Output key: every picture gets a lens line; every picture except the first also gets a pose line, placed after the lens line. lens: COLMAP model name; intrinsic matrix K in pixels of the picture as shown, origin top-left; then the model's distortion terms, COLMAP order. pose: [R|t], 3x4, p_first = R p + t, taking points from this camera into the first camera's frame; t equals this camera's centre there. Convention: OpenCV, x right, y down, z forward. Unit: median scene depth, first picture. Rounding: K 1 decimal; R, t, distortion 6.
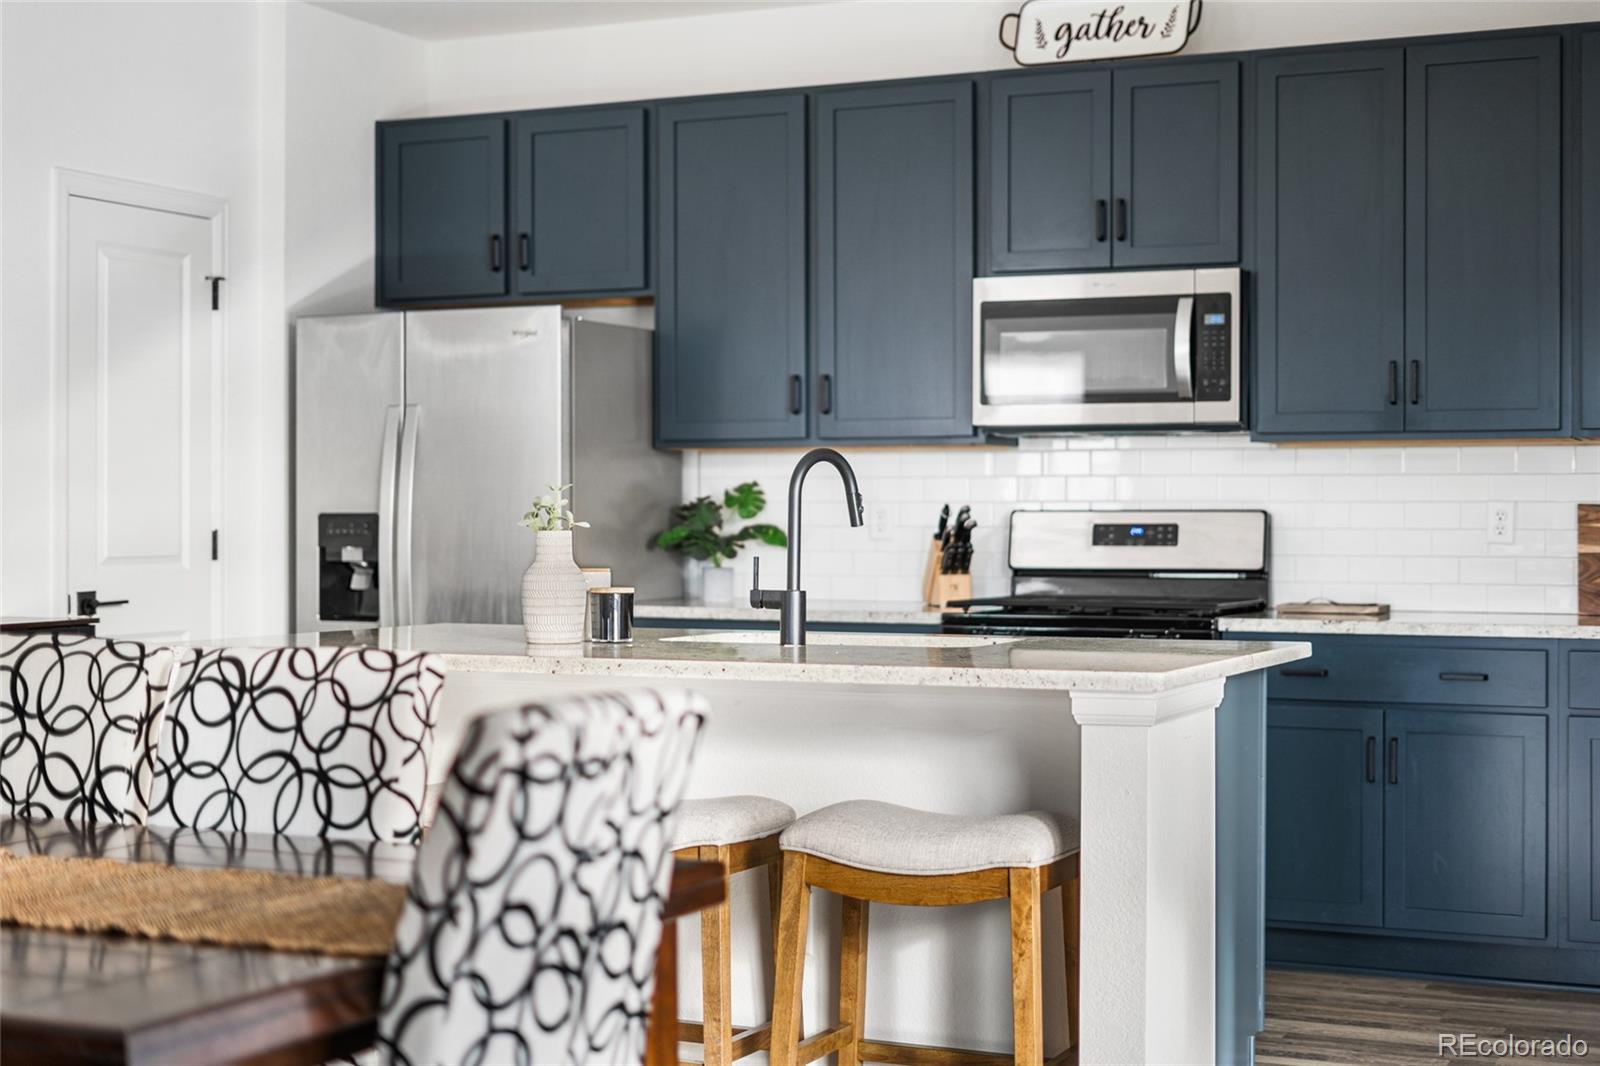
lens RADIAL K [[2333.8, 0, 800.0], [0, 2333.8, 533.0], [0, 0, 1]] dist [-0.030423, 0.071487]
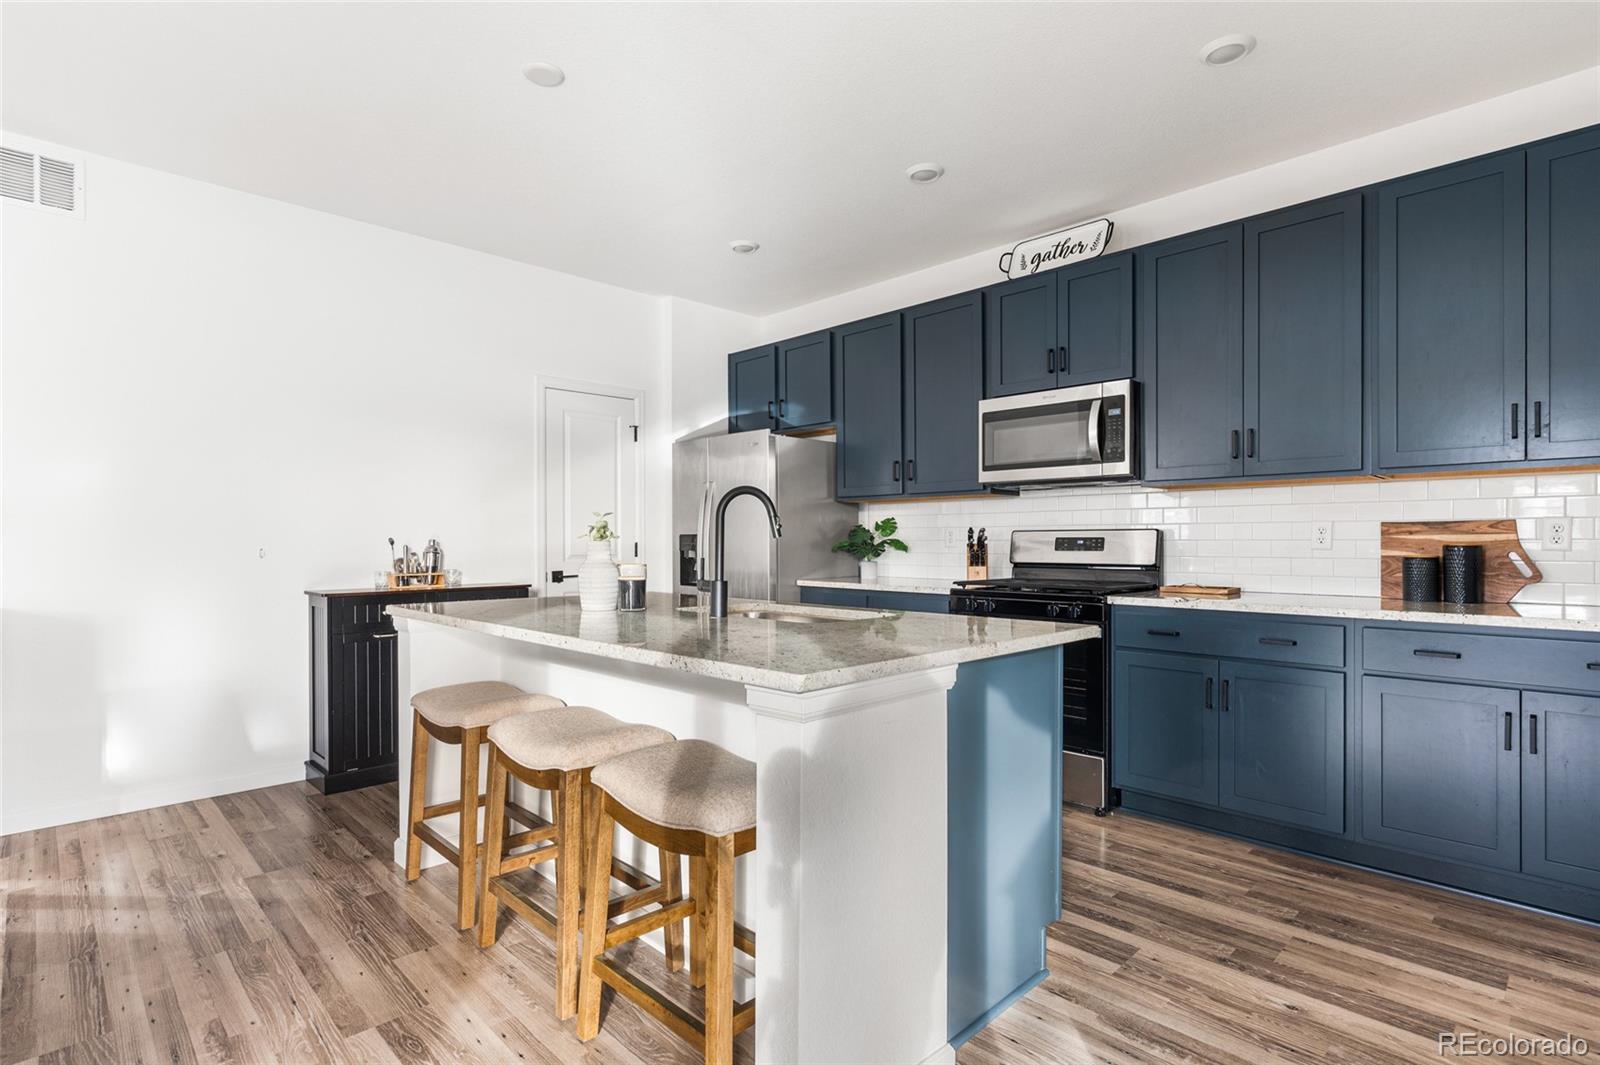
lens RADIAL K [[794.9, 0, 794.3], [0, 794.9, 544.7], [0, 0, 1]] dist [-0.000970, -0.000546]
pose [[0.934942, -0.001469, -0.354797, 0.159100], [0.001118, 0.999999, -0.001194, 0.001757], [0.354798, 0.000719, 0.934943, 0.384450]]
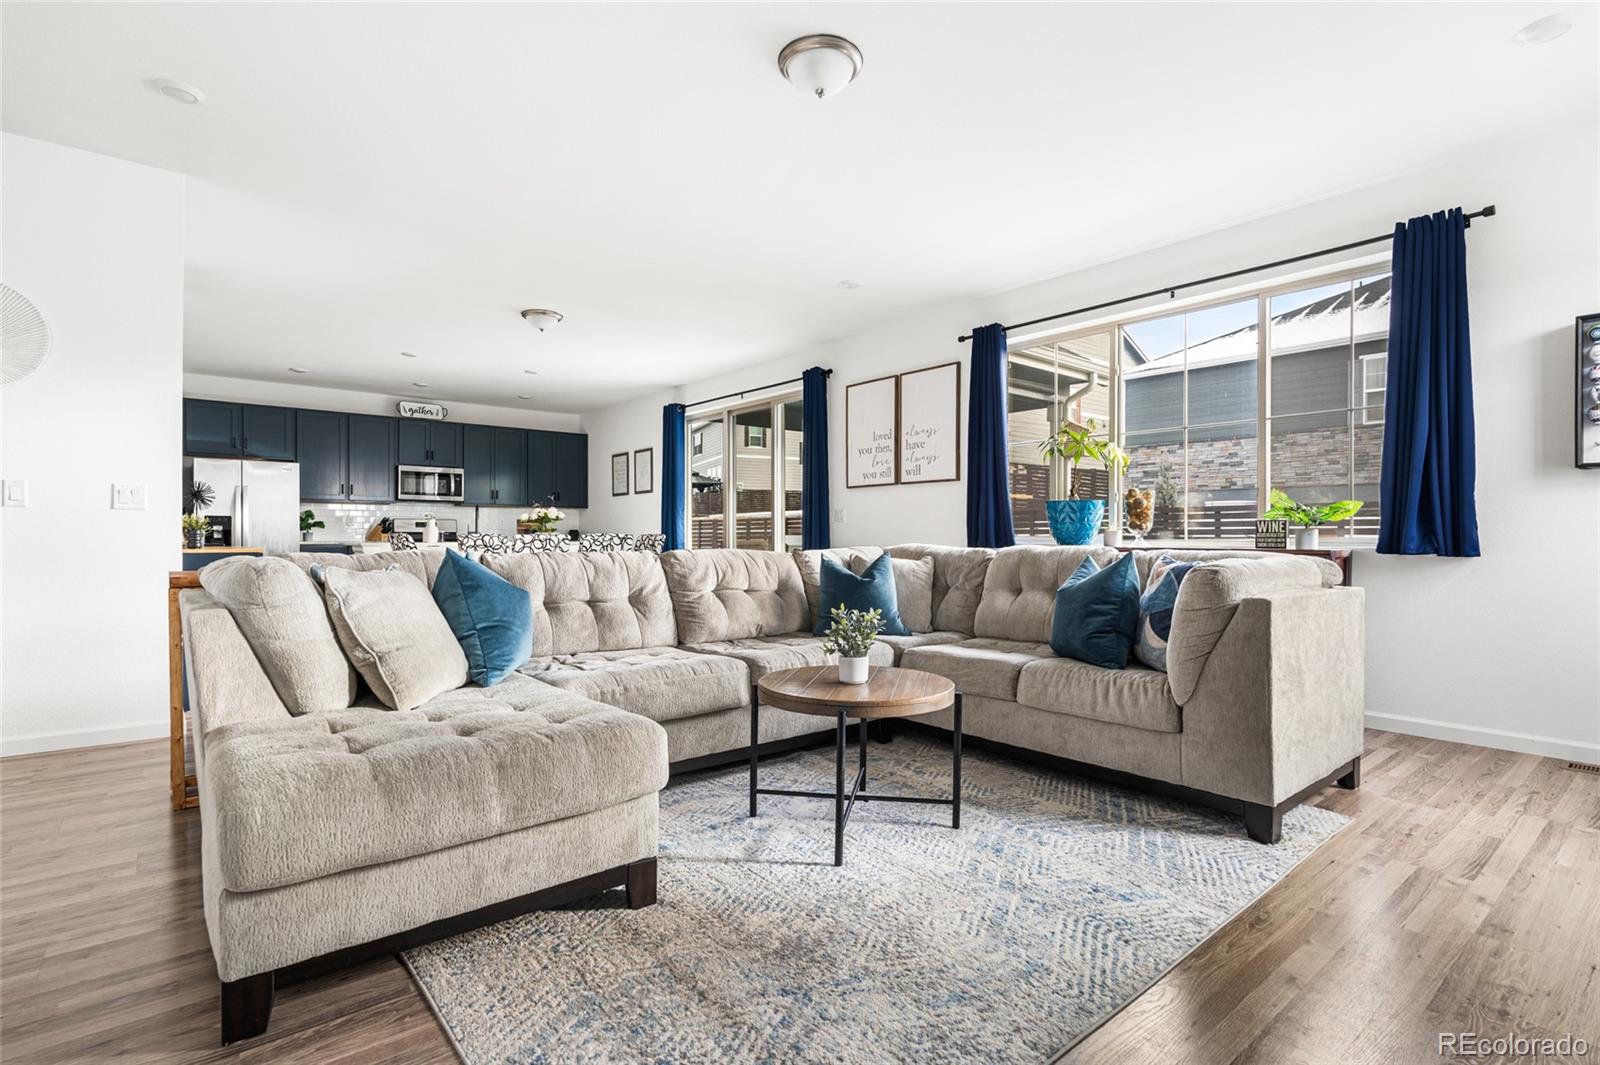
lens RADIAL K [[763.7, 0, 800.0], [0, 763.7, 532.5], [0, 0, 1]] dist [-0.000958, -0.000197]
pose [[0.418956, 0.003600, 0.907999, -0.912217], [0.007098, 0.999949, -0.007239, 0.032560], [-0.907979, 0.009478, 0.418909, -0.278044]]
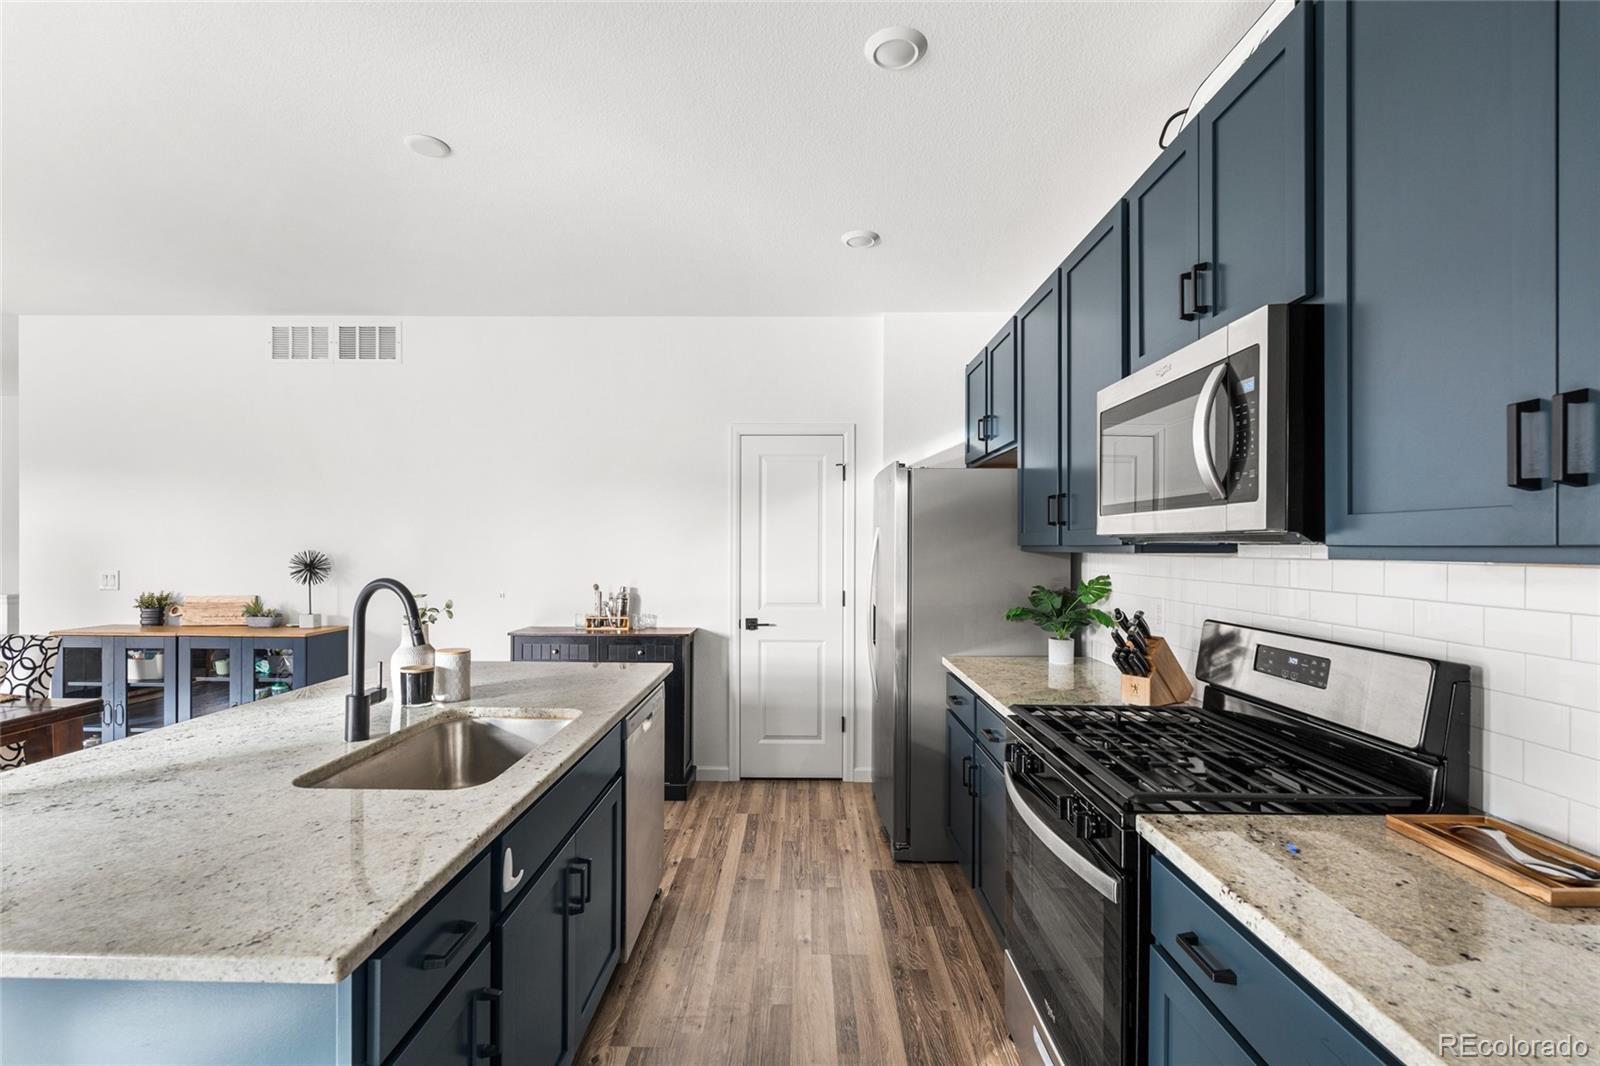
lens RADIAL K [[710.6, 0, 798.0], [0, 710.6, 560.1], [0, 0, 1]] dist [-0.000038, -0.000048]
pose [[0.416748, 0.018751, -0.908829, 0.305967], [-0.011215, 0.999817, 0.015486, -0.039091], [0.908953, 0.003738, 0.416882, 0.756923]]
